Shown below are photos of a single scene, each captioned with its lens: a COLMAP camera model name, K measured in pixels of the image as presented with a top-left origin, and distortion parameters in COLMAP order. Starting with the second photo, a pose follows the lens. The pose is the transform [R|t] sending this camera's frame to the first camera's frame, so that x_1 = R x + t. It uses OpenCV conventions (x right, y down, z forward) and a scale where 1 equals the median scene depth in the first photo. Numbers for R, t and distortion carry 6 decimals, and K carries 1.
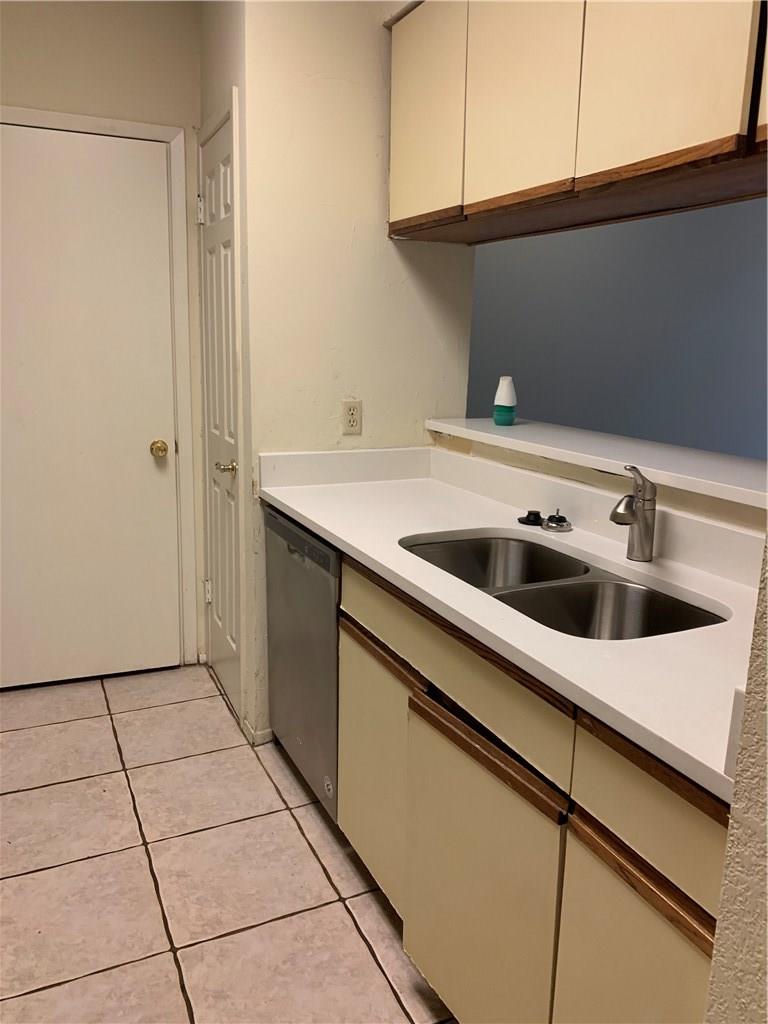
lens RADIAL K [[781.2, 0, 381.6], [0, 781.2, 507.5], [0, 0, 1]] dist [0.011333, -0.013255]
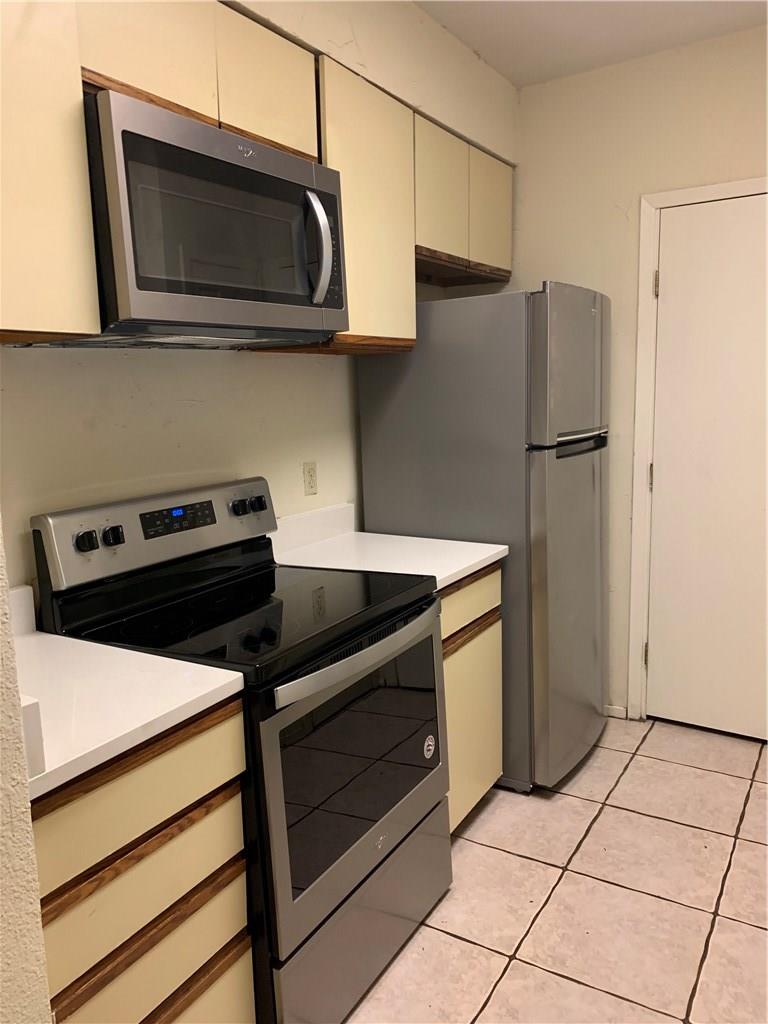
lens RADIAL K [[781.2, 0, 391.0], [0, 781.2, 531.0], [0, 0, 1]] dist [0.011333, -0.013255]
pose [[0.560802, 0.114780, -0.819955, 0.240299], [-0.138349, 0.989411, 0.043878, -0.032313], [0.816309, 0.088833, 0.570743, 0.079659]]
